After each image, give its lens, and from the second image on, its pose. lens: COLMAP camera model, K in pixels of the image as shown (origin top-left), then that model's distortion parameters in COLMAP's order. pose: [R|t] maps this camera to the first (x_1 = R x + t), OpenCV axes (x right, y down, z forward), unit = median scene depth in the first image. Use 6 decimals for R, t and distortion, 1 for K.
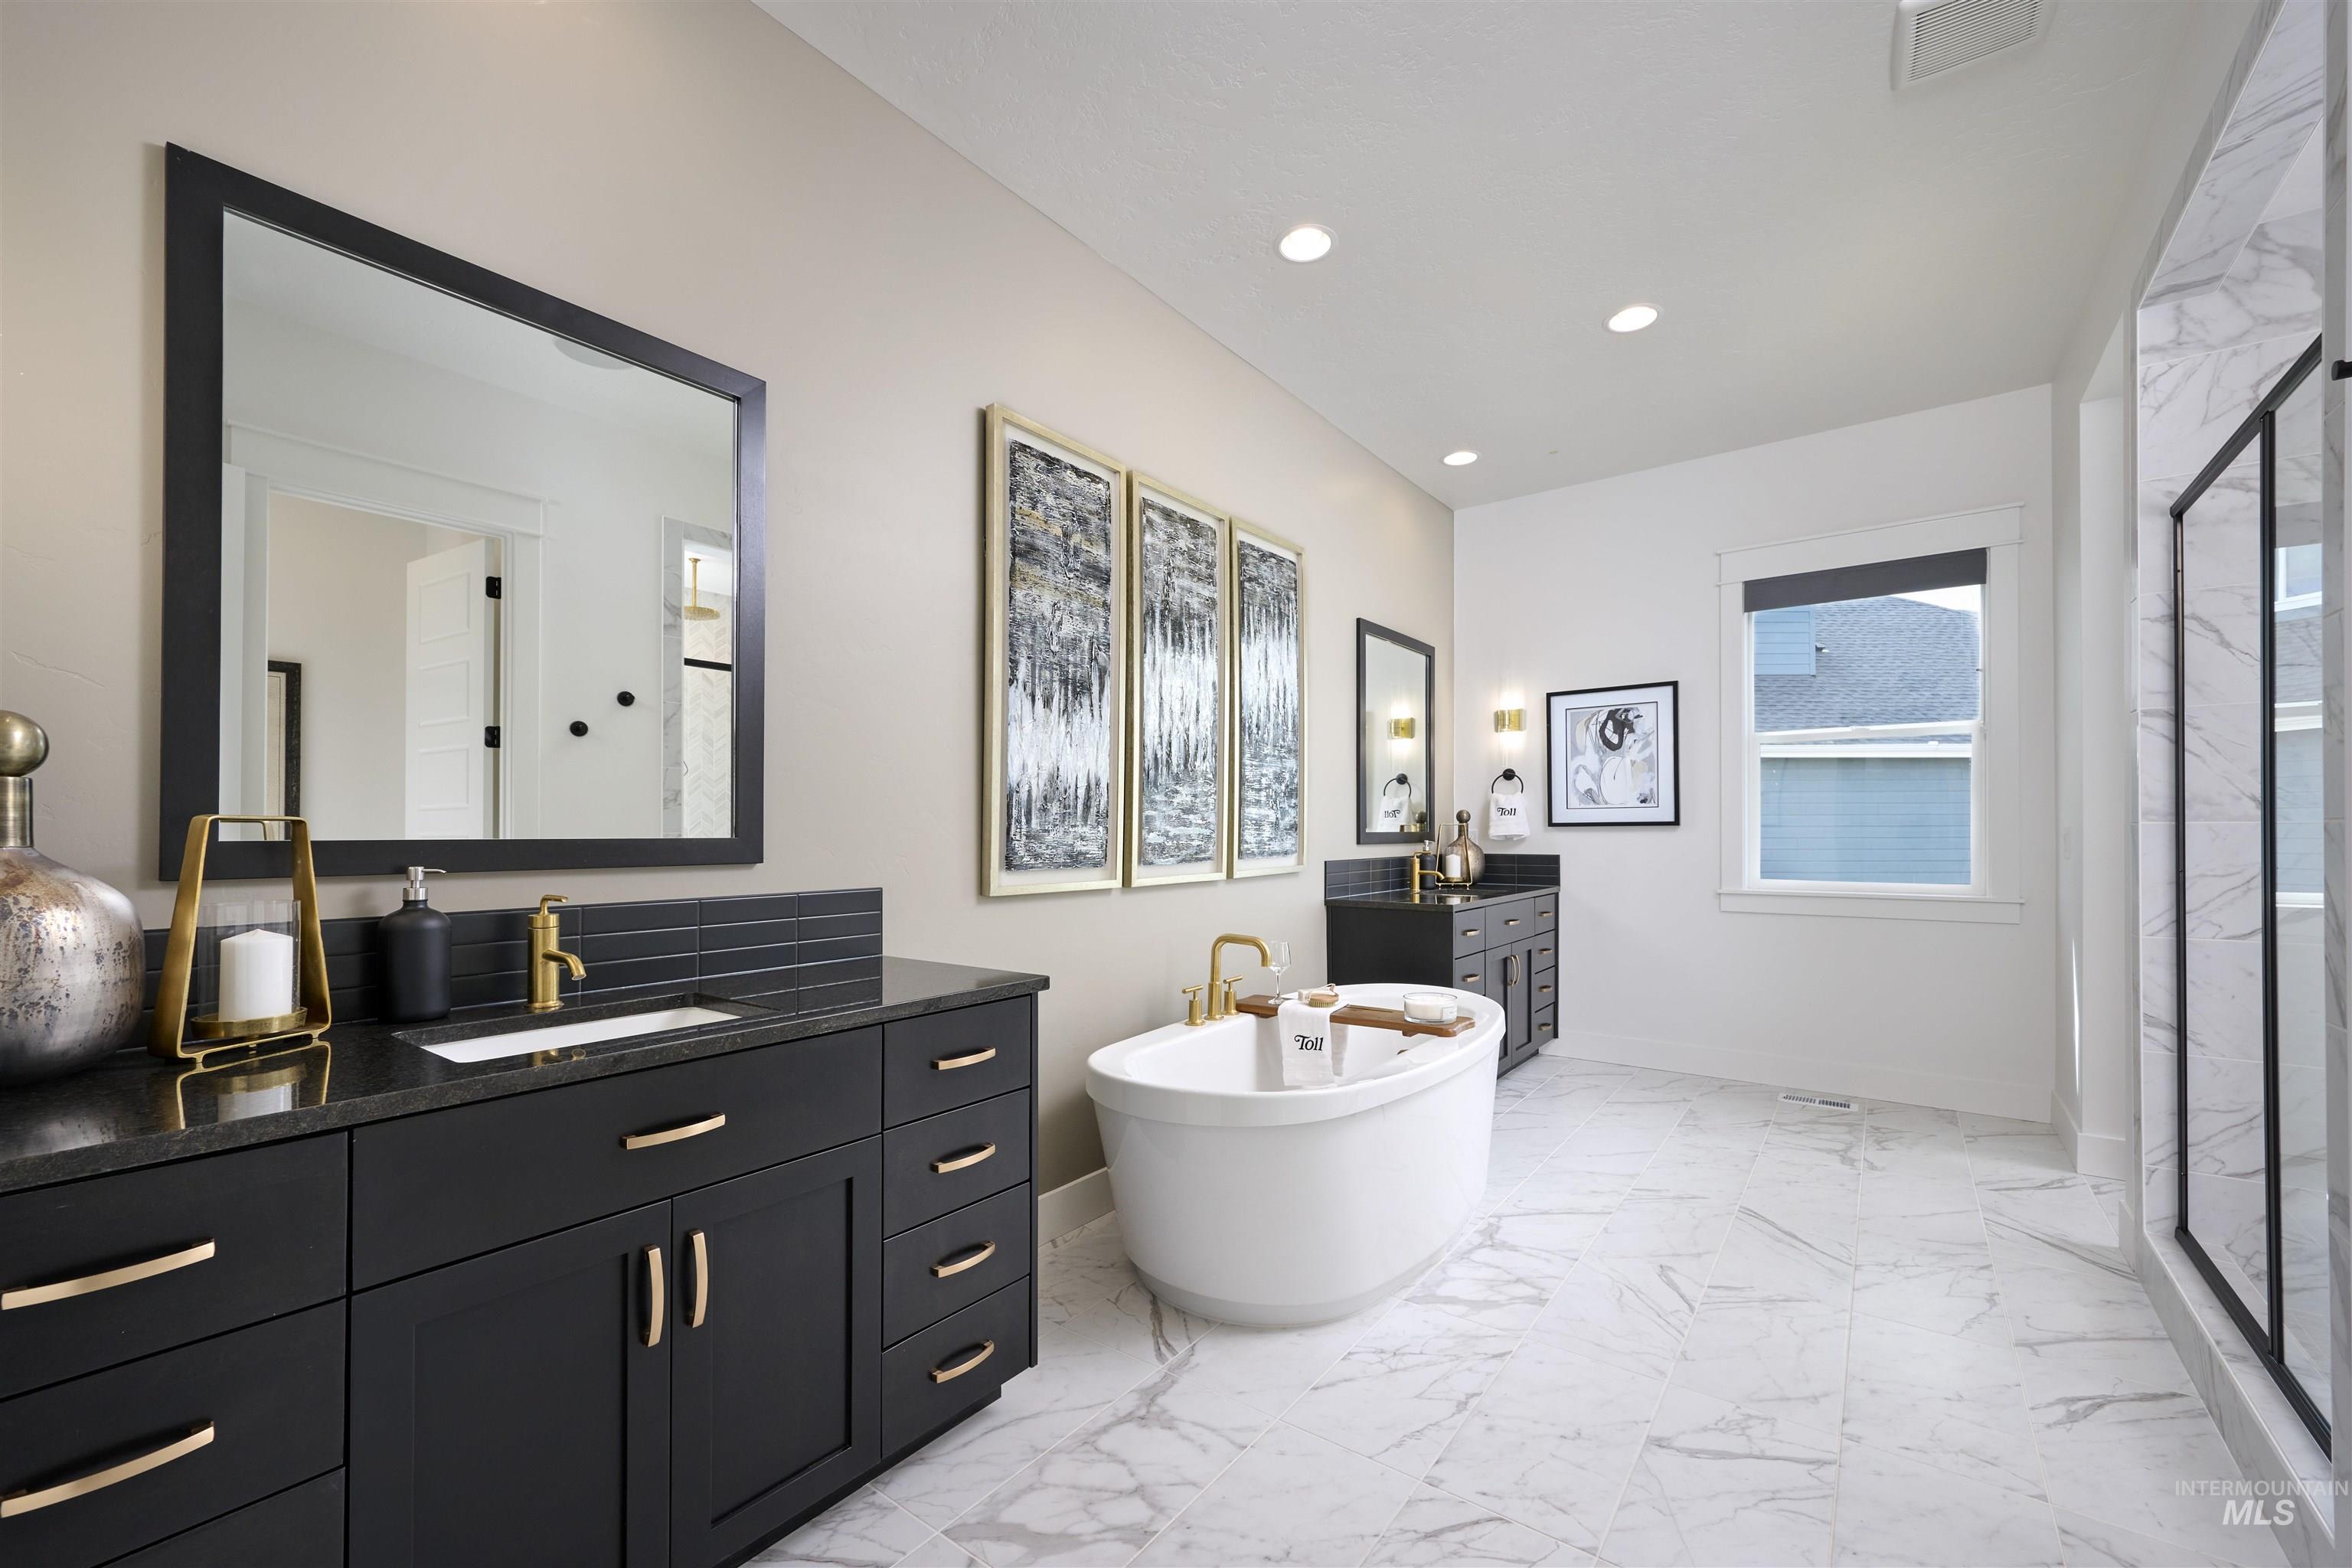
lens RADIAL K [[930.0, 0, 1177.3], [0, 930.0, 805.3], [0, 0, 1]] dist [0.000946, -0.000149]
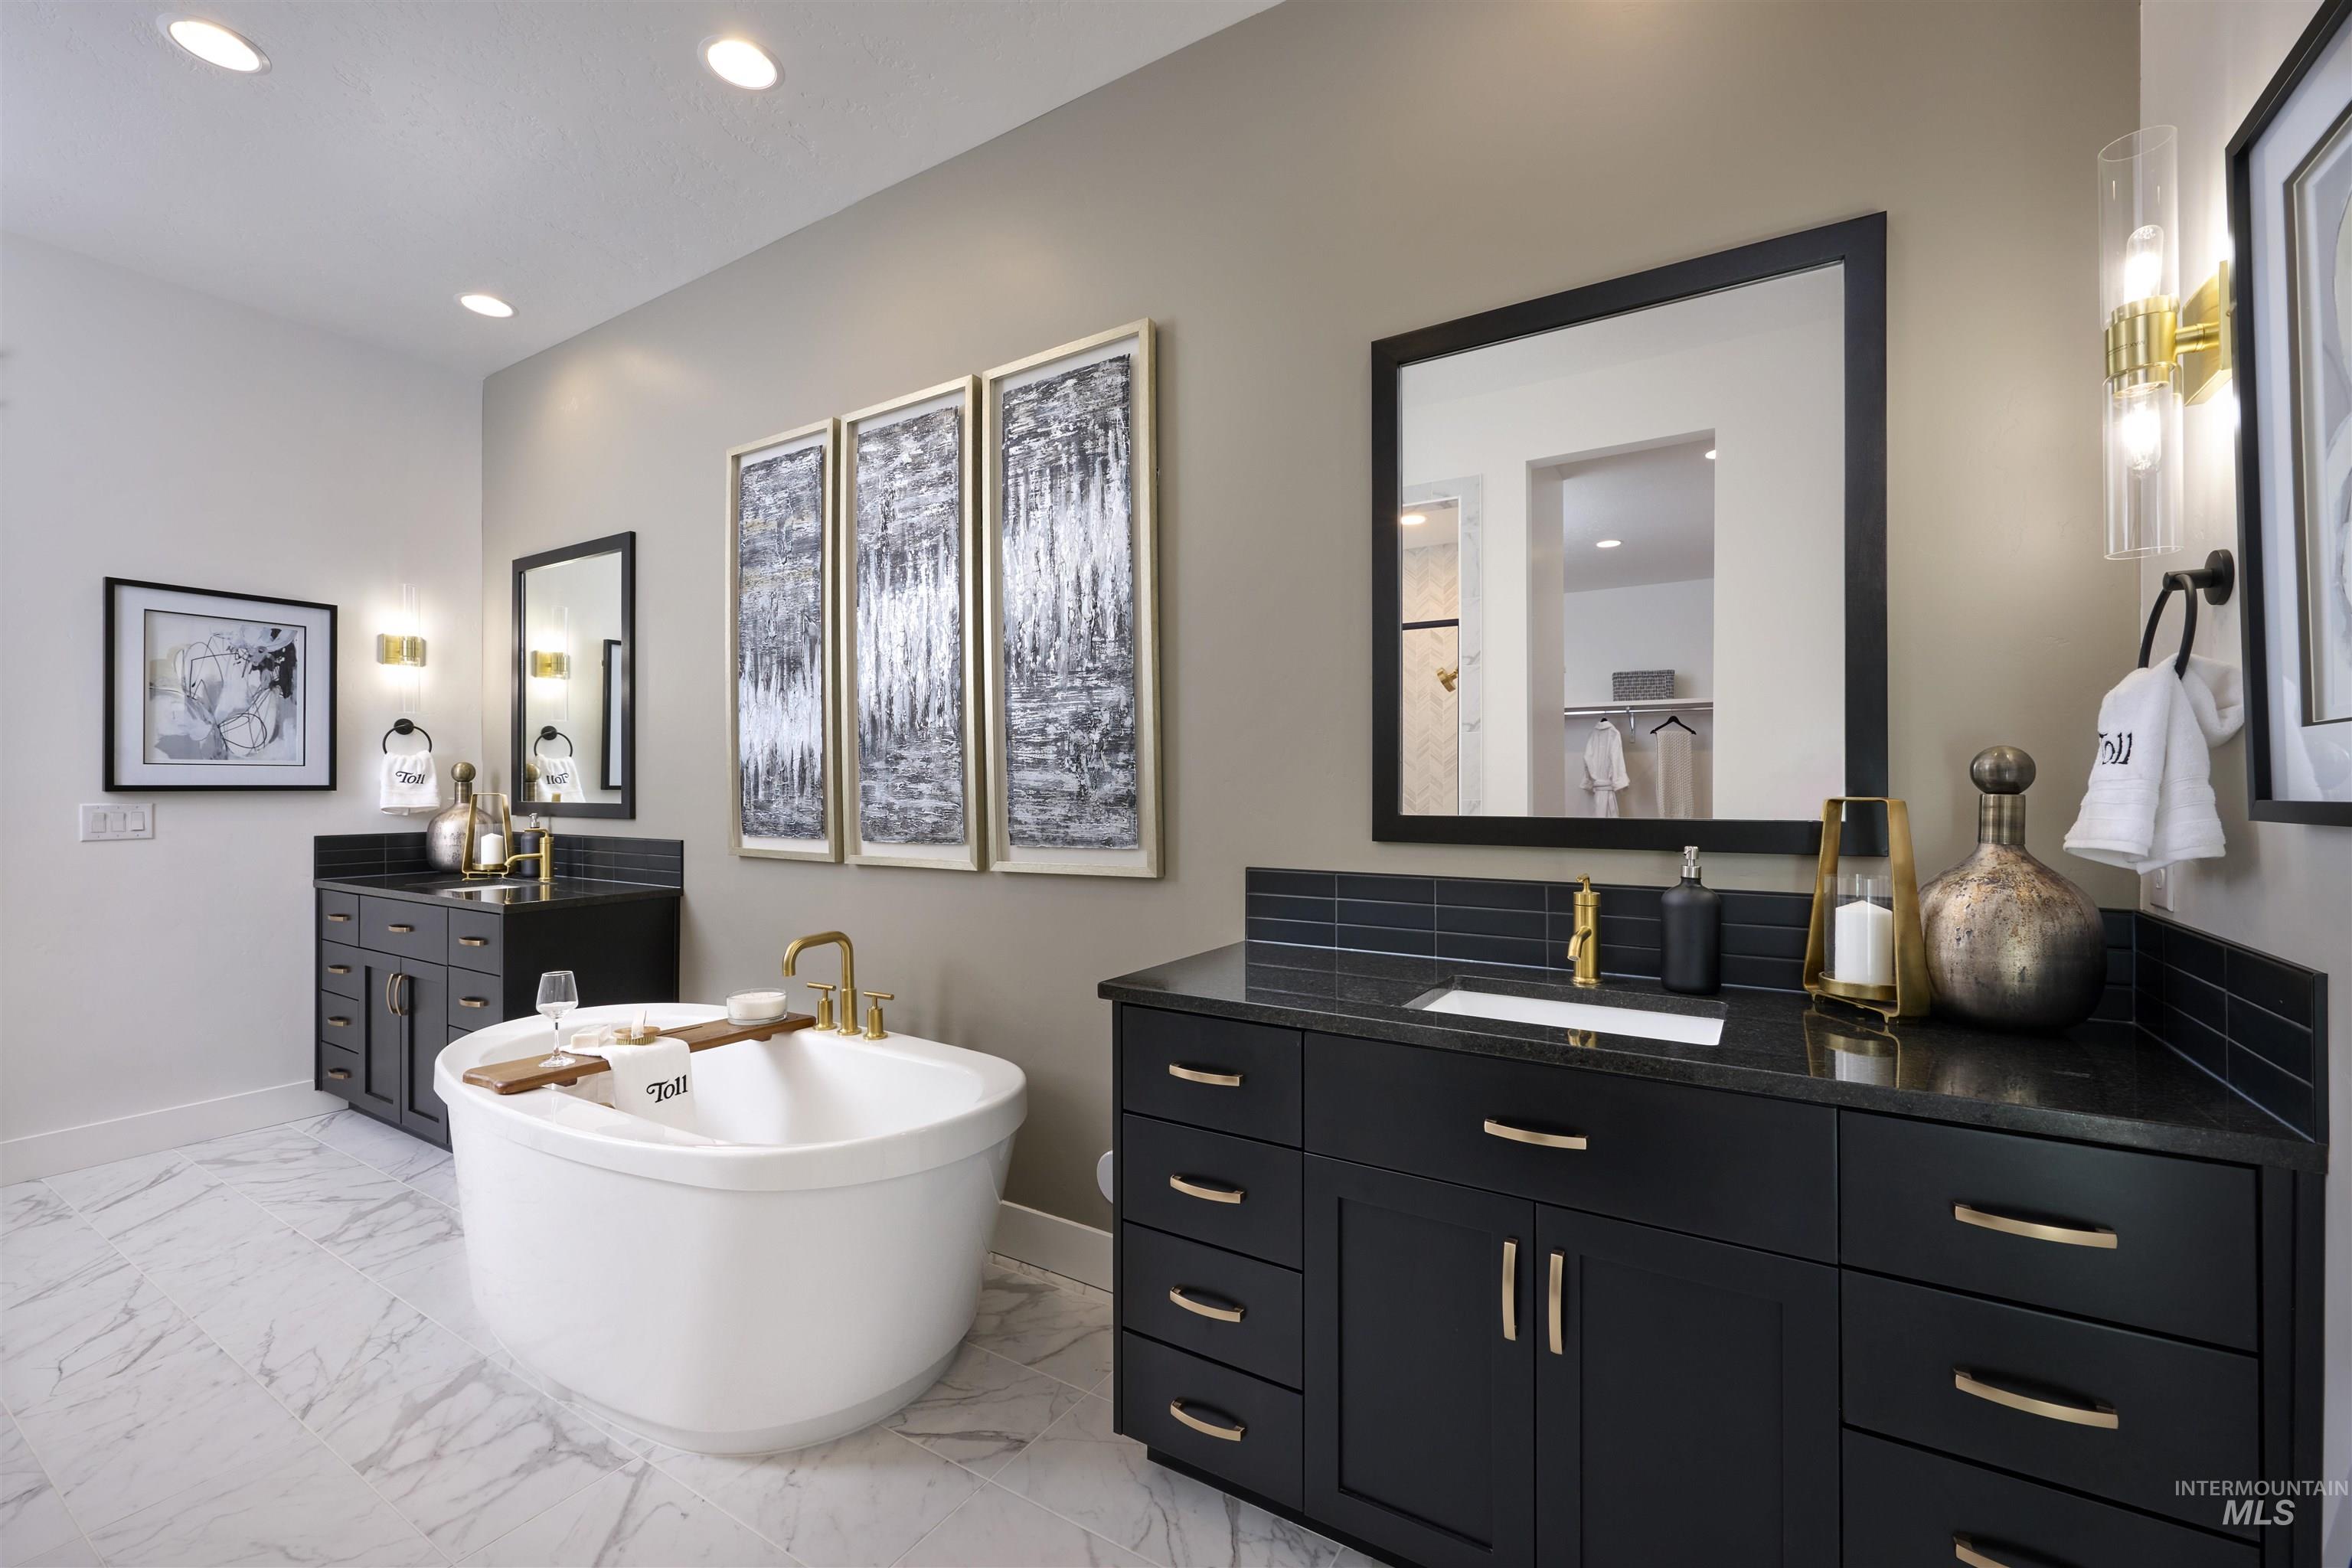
lens RADIAL K [[996.6, 0, 1178.7], [0, 996.6, 786.9], [0, 0, 1]] dist [0.010561, -0.001132]
pose [[0.081055, -0.016945, -0.996566, 0.919356], [0.014167, 0.999774, -0.015847, 0.030478], [0.996609, -0.012834, 0.081277, 1.184991]]
